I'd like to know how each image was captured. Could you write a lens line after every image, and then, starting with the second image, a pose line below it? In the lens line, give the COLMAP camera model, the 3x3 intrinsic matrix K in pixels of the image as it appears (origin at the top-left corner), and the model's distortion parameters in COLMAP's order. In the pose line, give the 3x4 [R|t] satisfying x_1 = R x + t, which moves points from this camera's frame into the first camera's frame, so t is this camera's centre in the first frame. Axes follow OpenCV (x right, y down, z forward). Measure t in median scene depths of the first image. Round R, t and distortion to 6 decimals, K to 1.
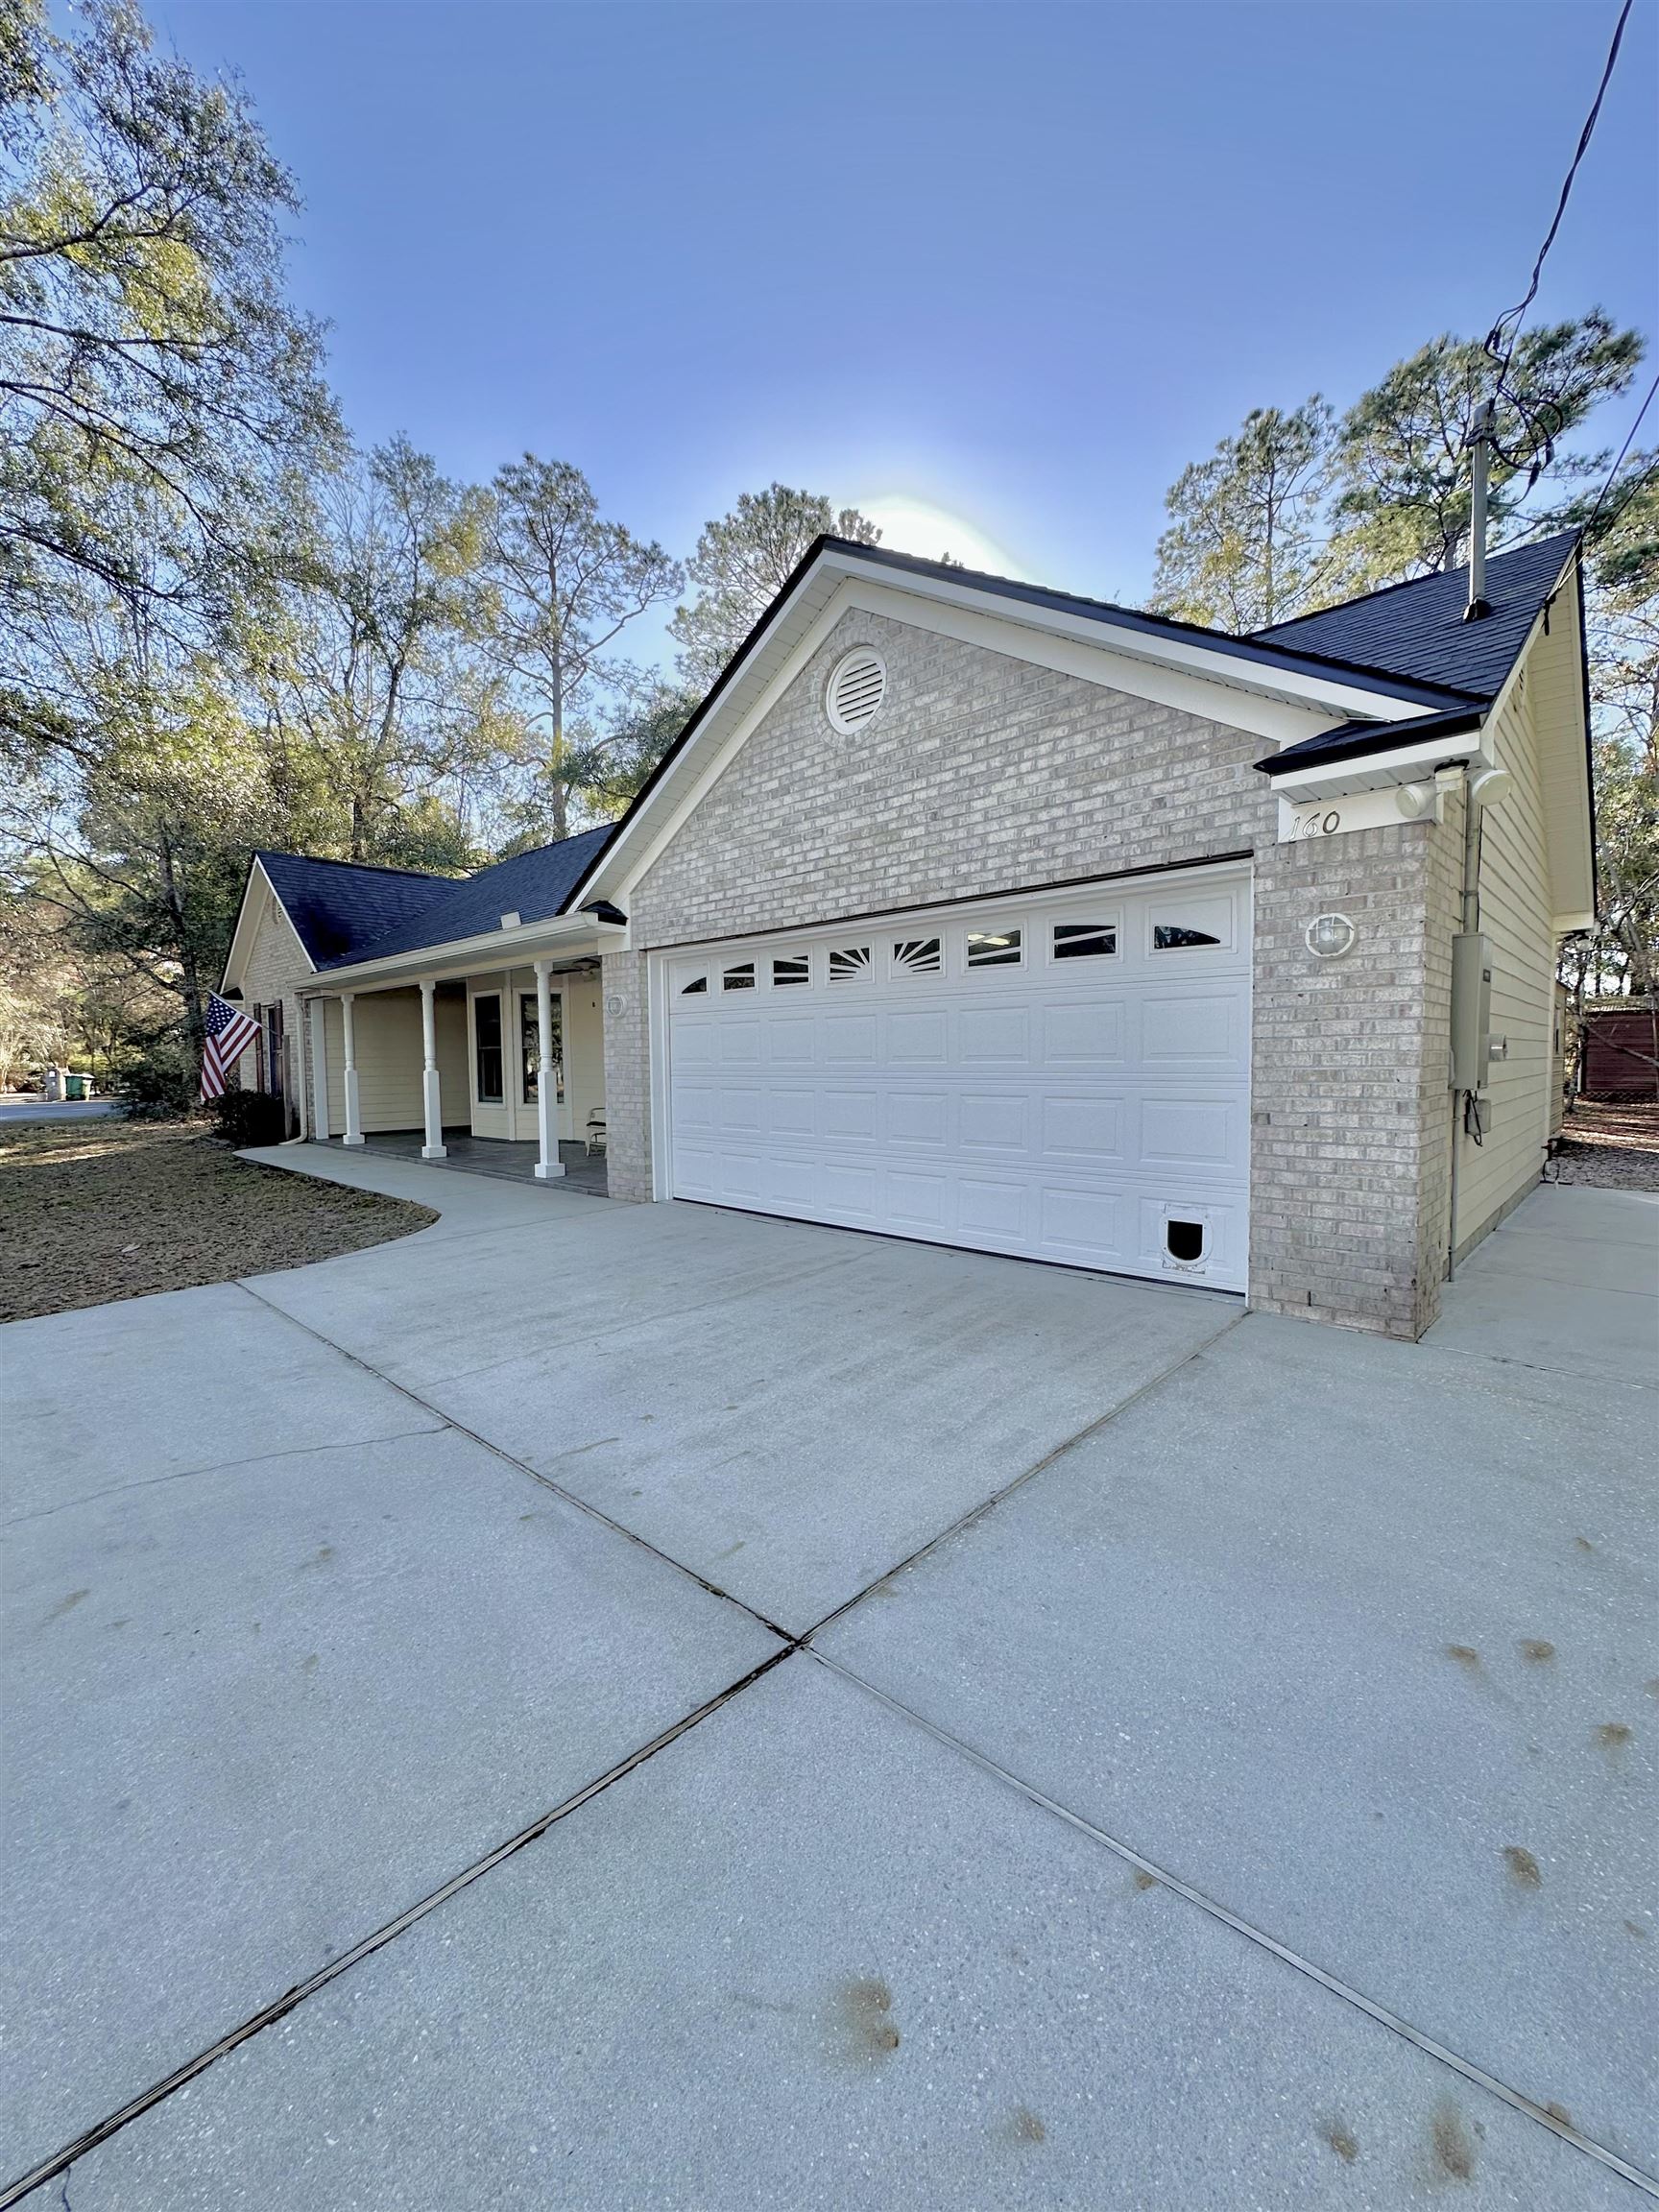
lens RADIAL K [[879.4, 0, 832.2], [0, 879.4, 1108.4], [0, 0, 1]] dist [-0.006676, 0.001137]
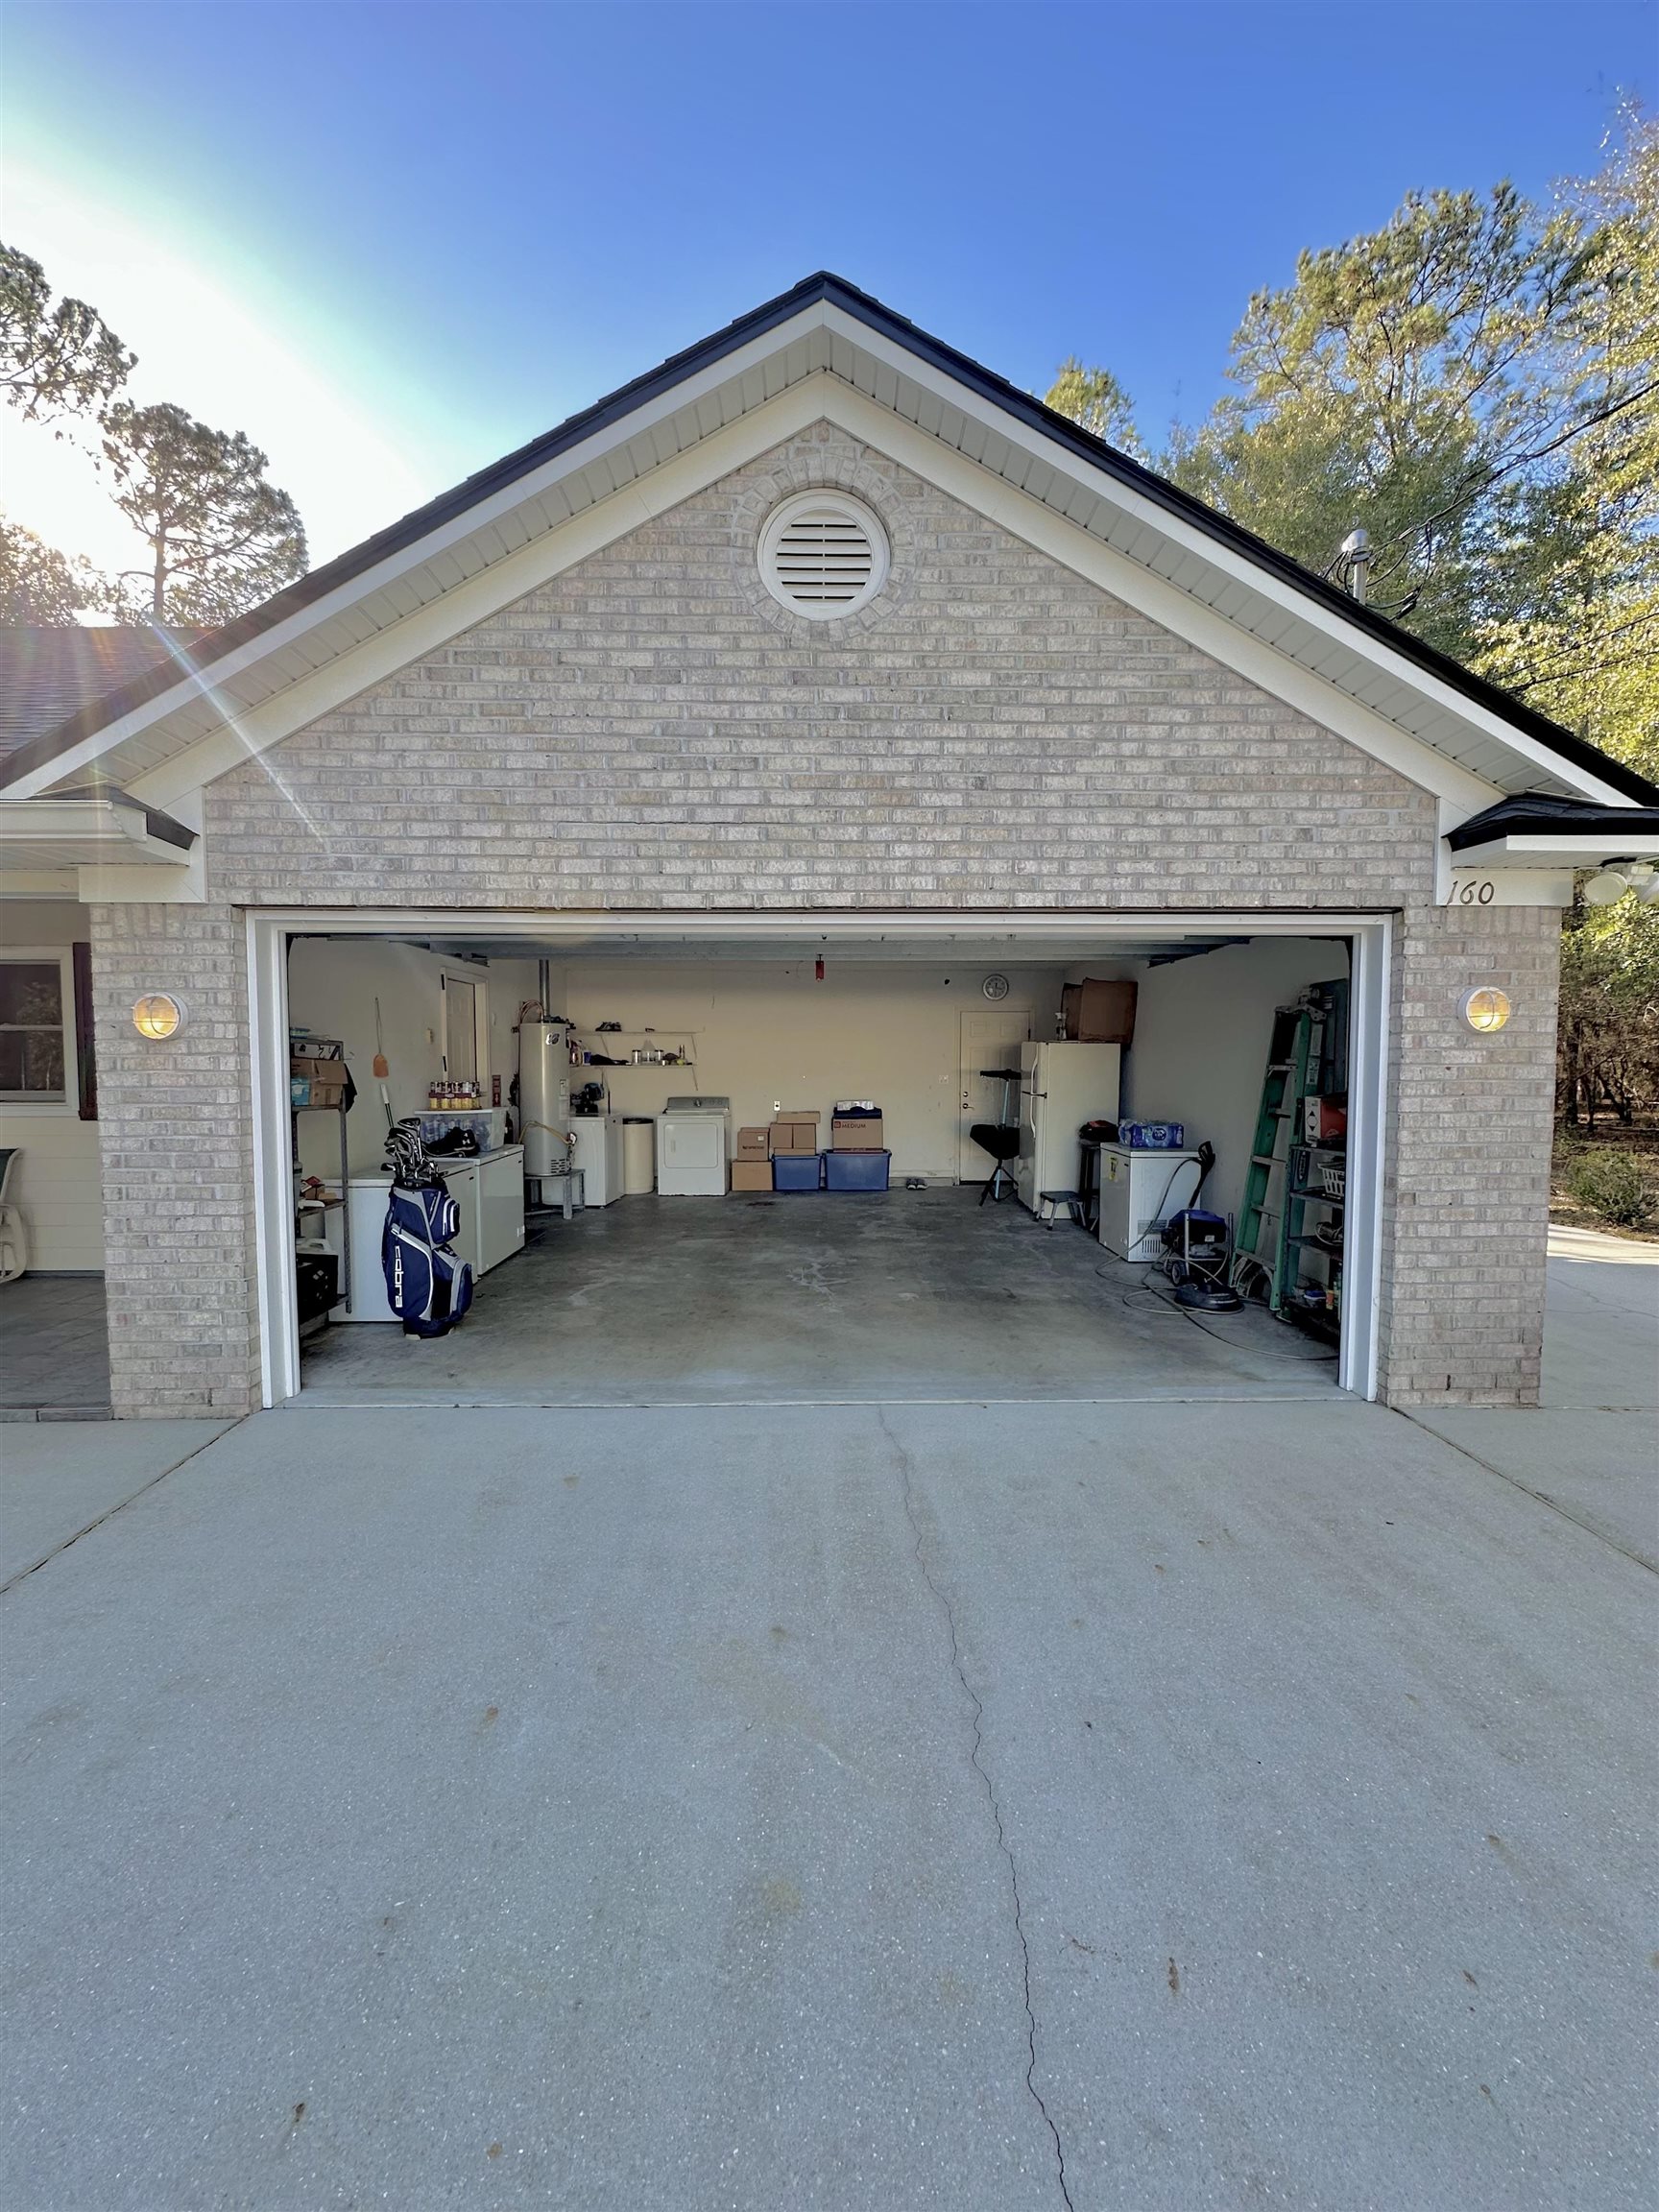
lens RADIAL K [[879.4, 0, 830.1], [0, 879.4, 1107.1], [0, 0, 1]] dist [-0.006676, 0.001137]
pose [[0.715543, -0.026242, 0.698076, -0.532234], [0.031085, 0.999500, 0.005711, -0.098602], [-0.697877, 0.017613, 0.716001, 0.685911]]
